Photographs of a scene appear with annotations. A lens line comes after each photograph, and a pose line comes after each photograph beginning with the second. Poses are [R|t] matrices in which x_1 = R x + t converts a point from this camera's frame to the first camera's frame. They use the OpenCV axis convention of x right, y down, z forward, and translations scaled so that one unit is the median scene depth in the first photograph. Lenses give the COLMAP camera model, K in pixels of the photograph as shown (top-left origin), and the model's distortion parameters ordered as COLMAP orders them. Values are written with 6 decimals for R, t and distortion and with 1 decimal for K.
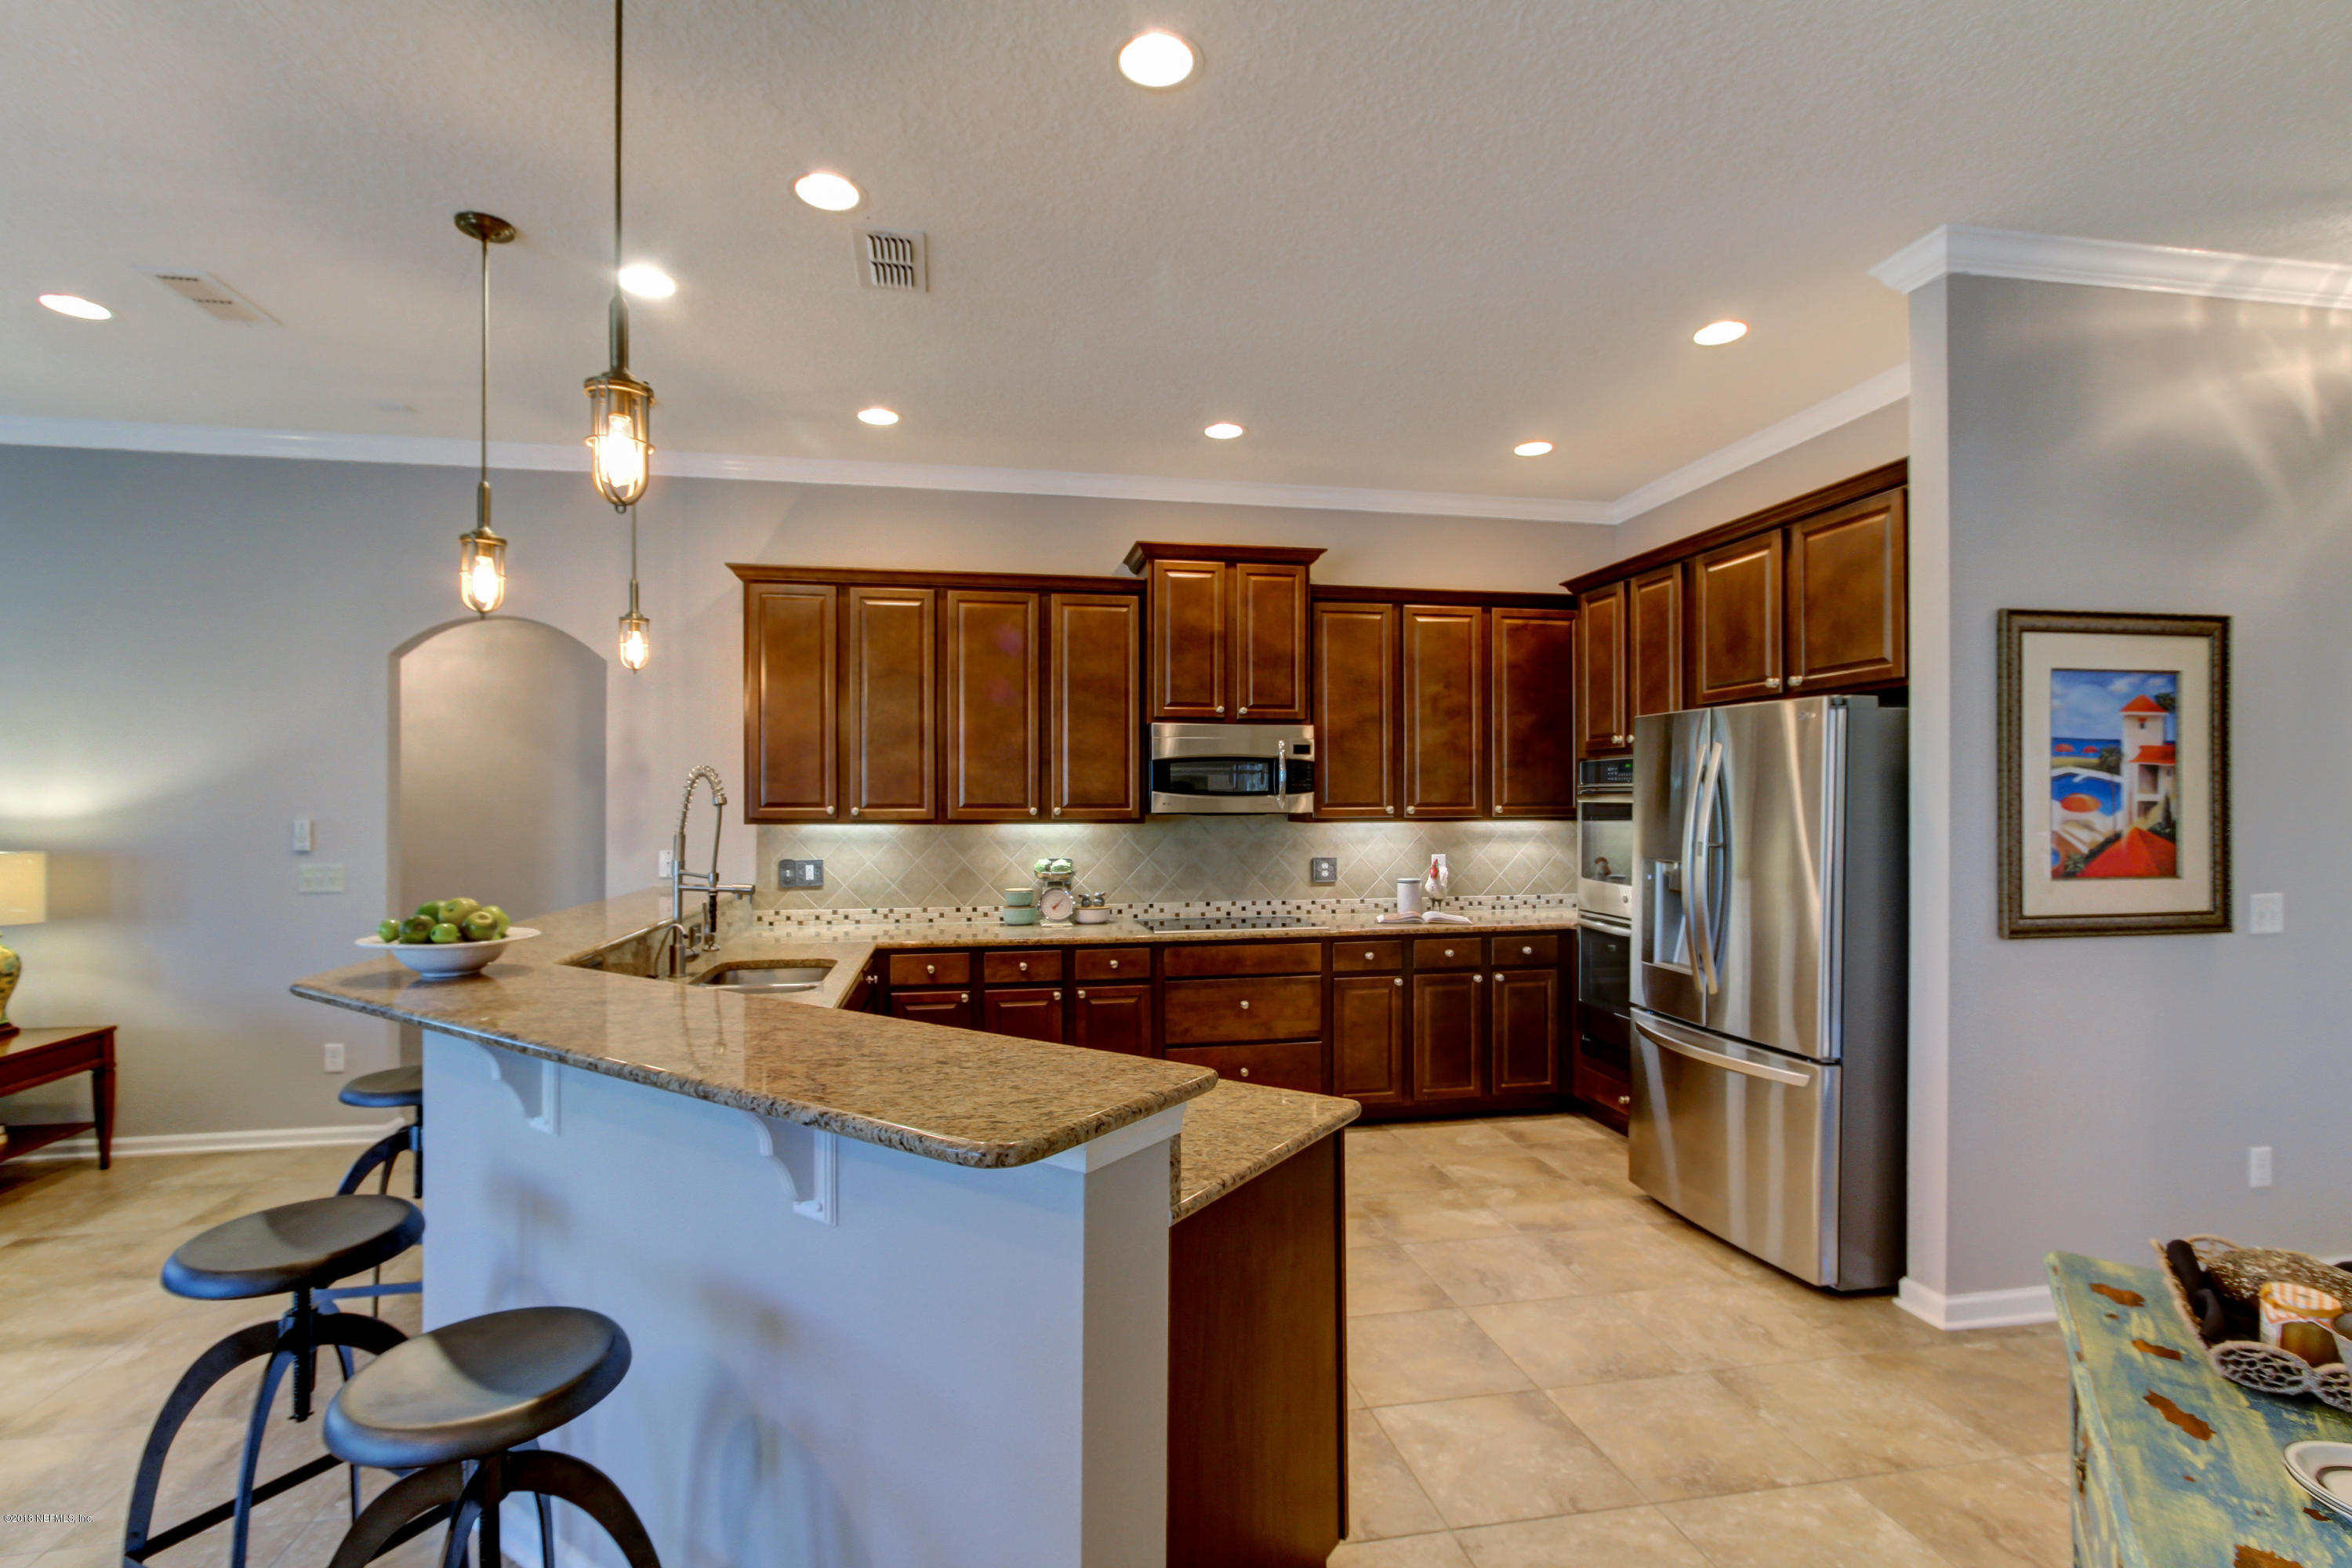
lens RADIAL K [[1094.2, 0, 1169.9], [0, 1094.2, 801.1], [0, 0, 1]] dist [-0.012364, 0.010288]
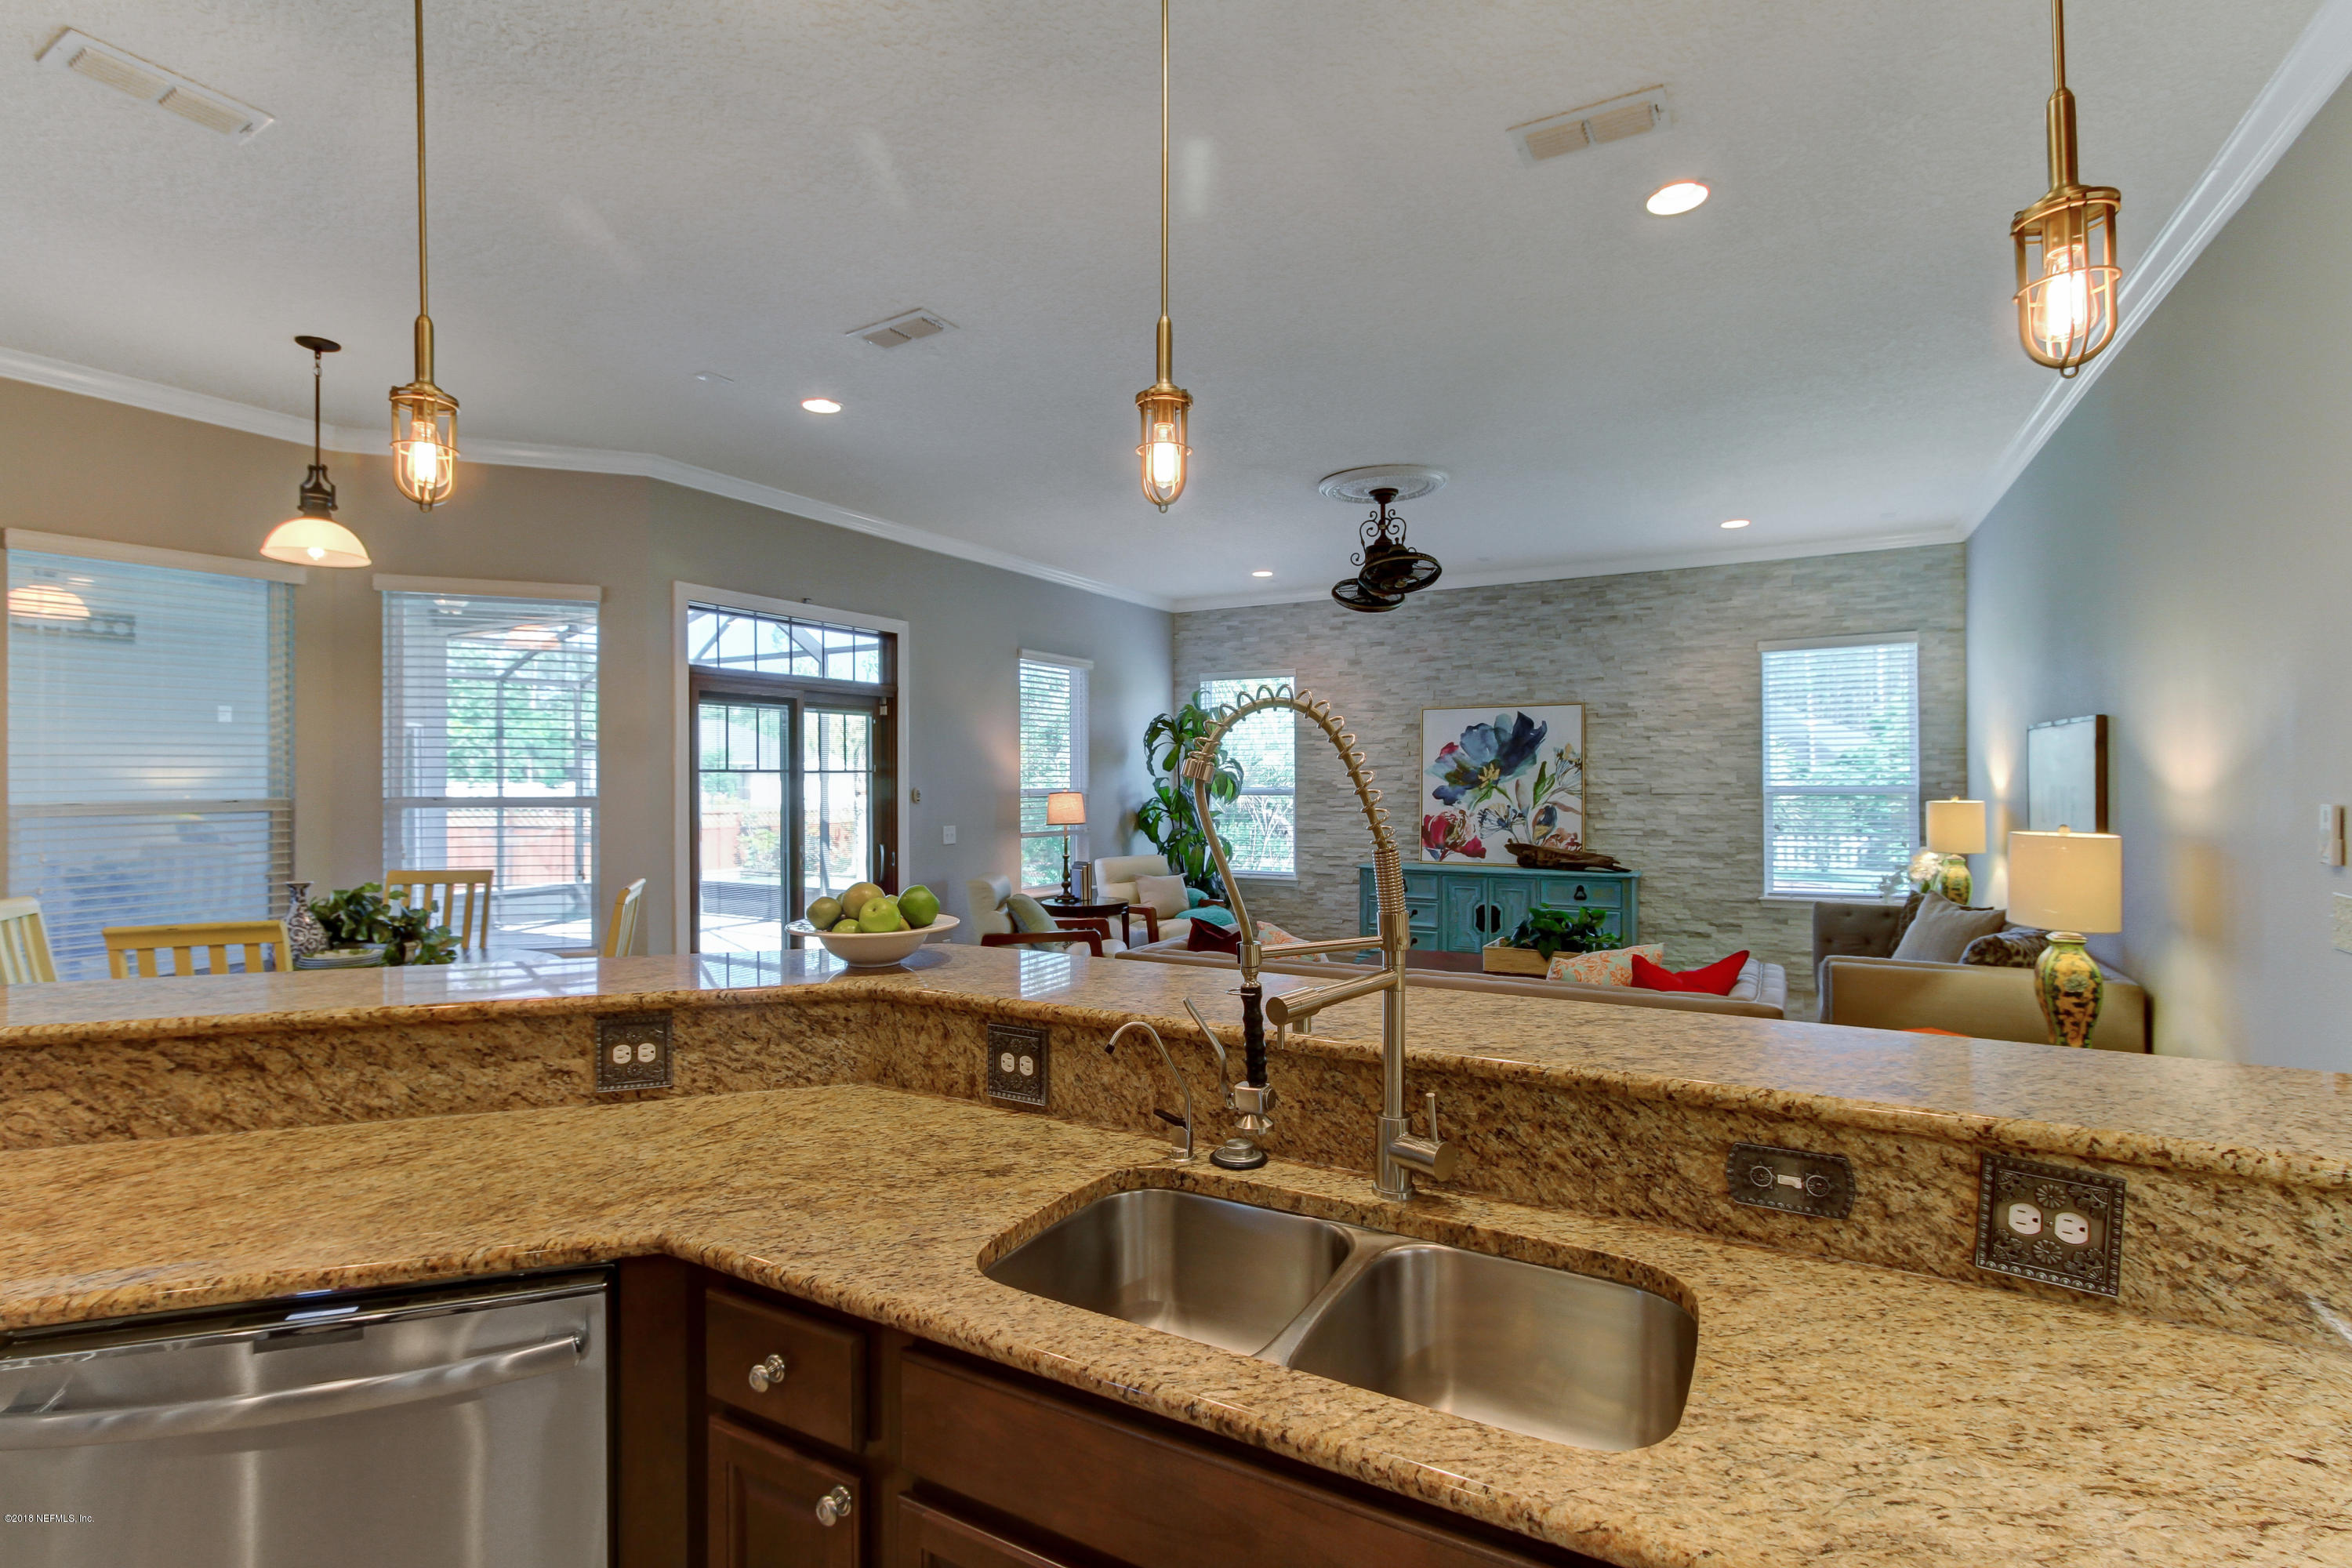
lens RADIAL K [[1094.8, 0, 1174.1], [0, 1094.8, 779.4], [0, 0, 1]] dist [-0.005728, 0.000889]
pose [[-0.638122, 0.004536, -0.769922, -0.056779], [0.007490, 0.999972, -0.000315, 0.002802], [0.769899, -0.005968, -0.638138, 0.842080]]
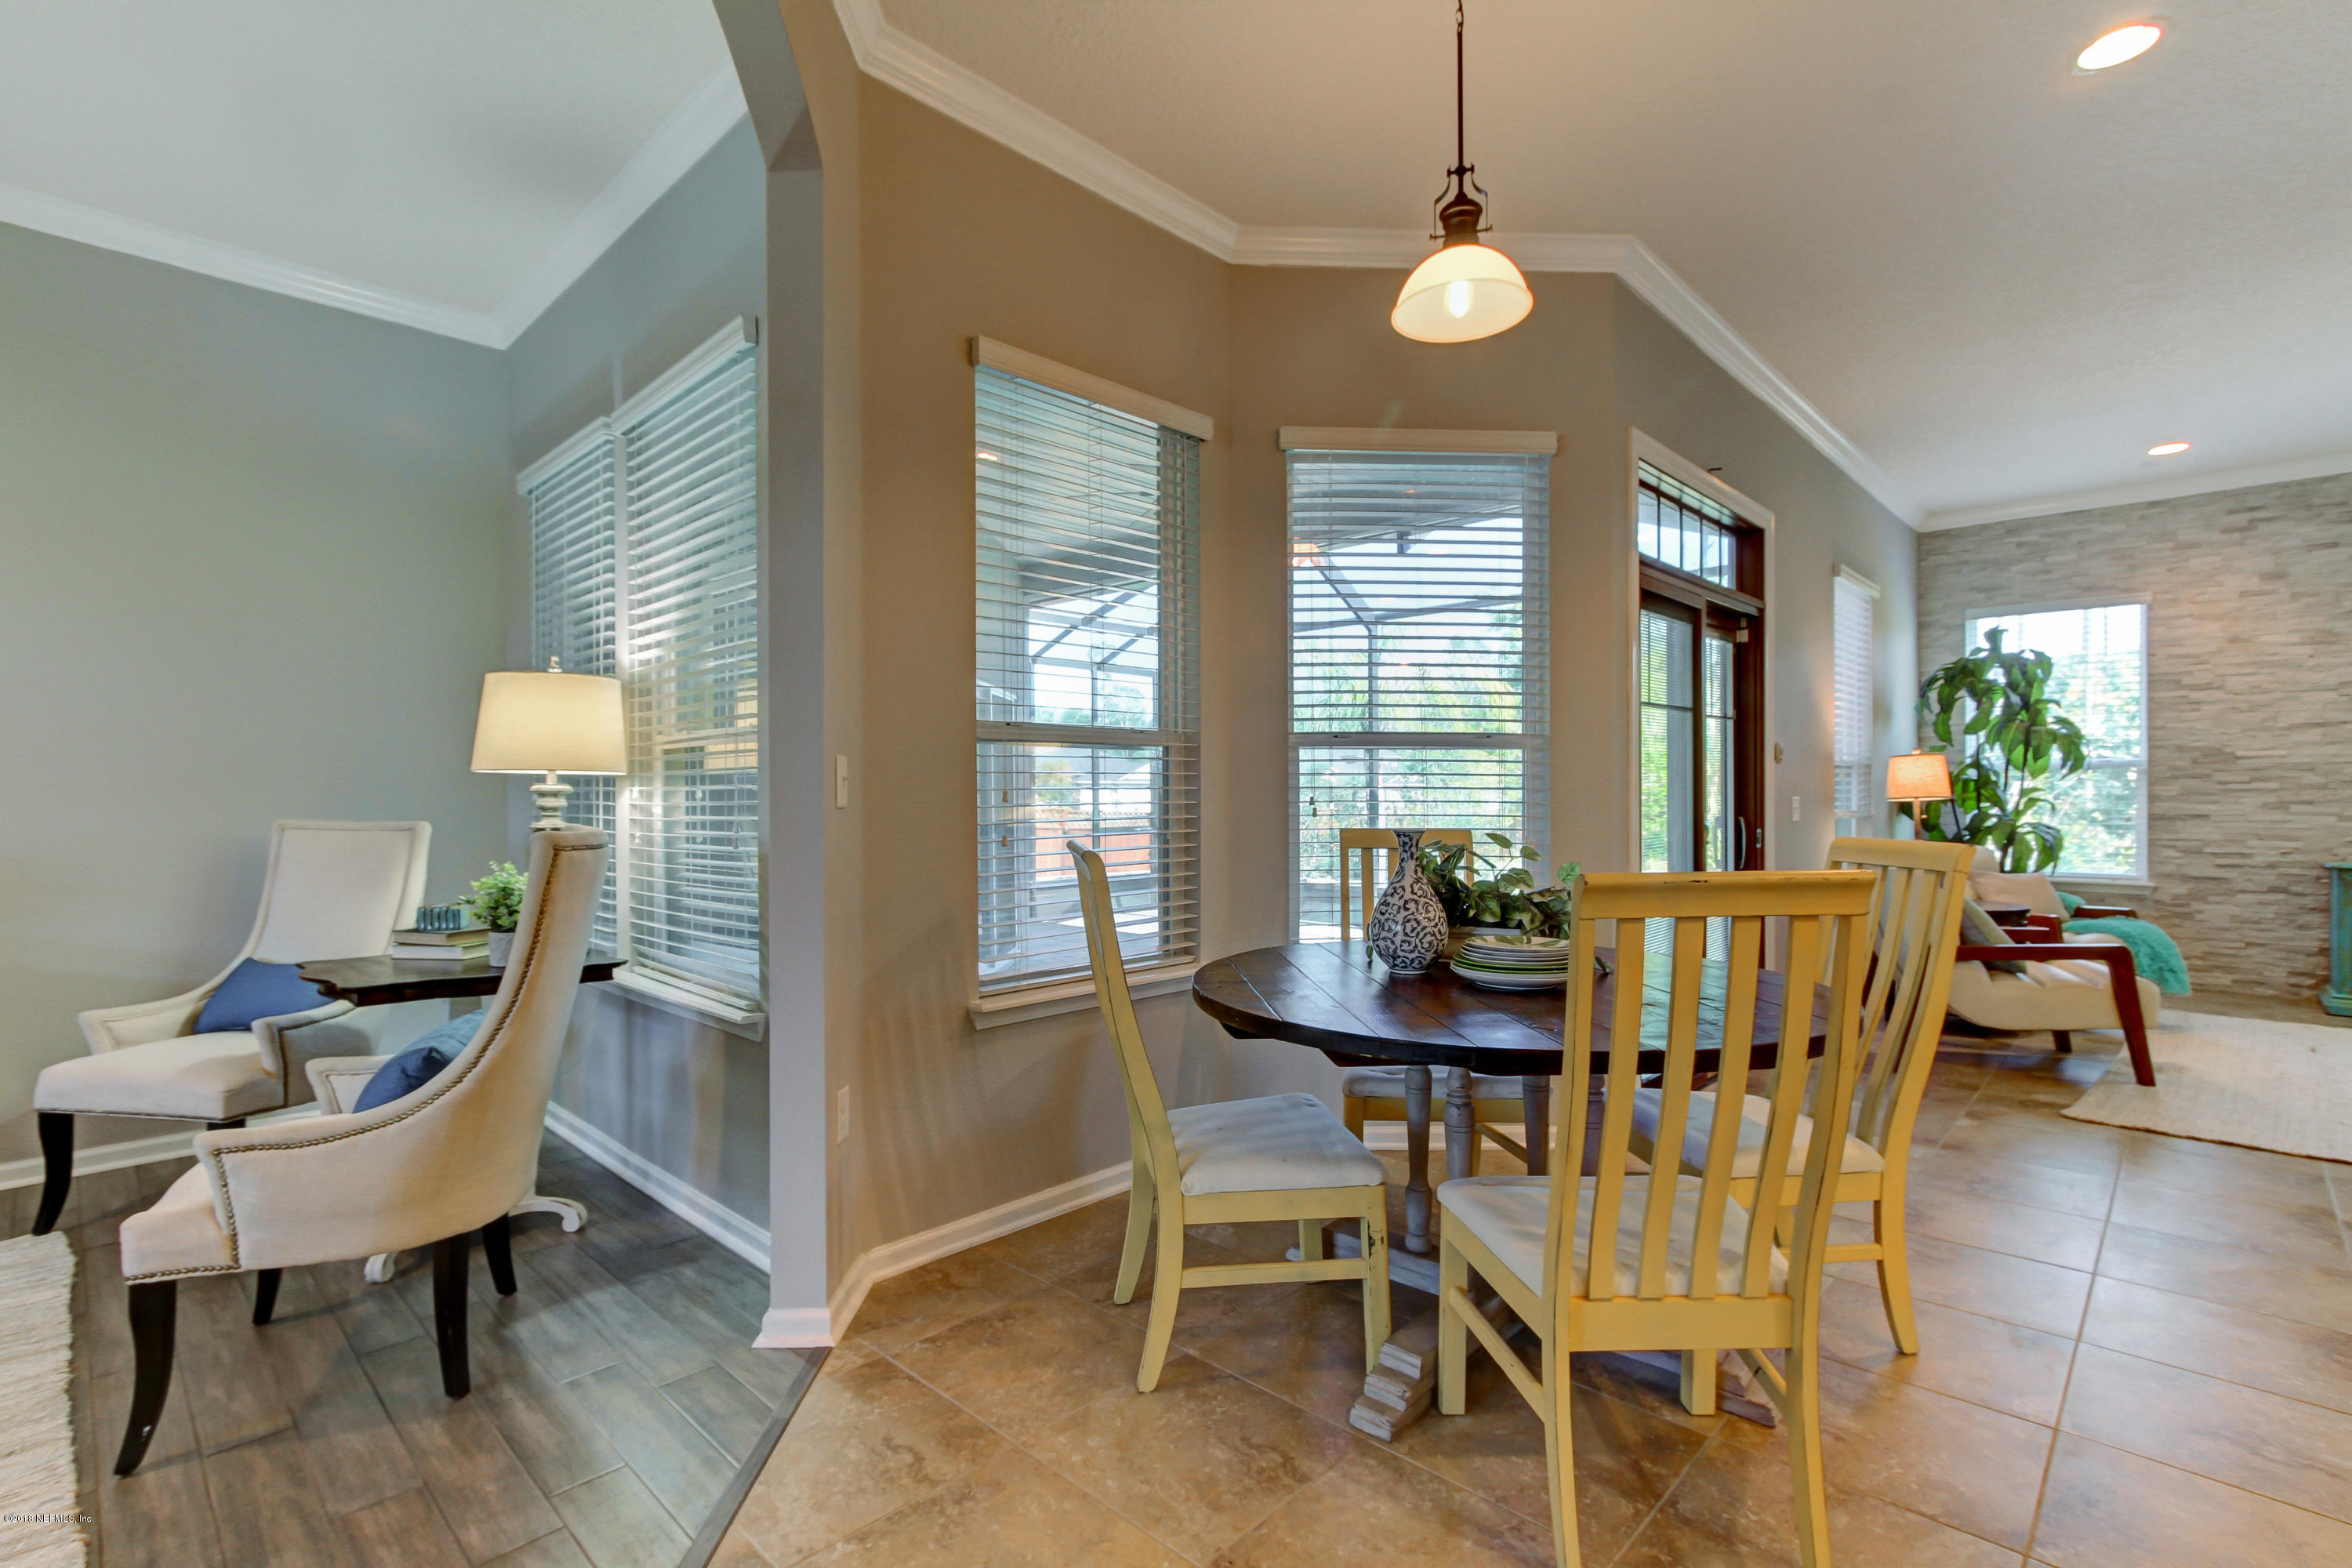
lens RADIAL K [[1094.2, 0, 1169.9], [0, 1094.2, 801.1], [0, 0, 1]] dist [-0.012364, 0.010288]
pose [[-0.812813, 0.008674, -0.582461, 0.129006], [0.007364, 0.999962, 0.004615, 0.055062], [0.582479, -0.000538, -0.812846, 0.210700]]
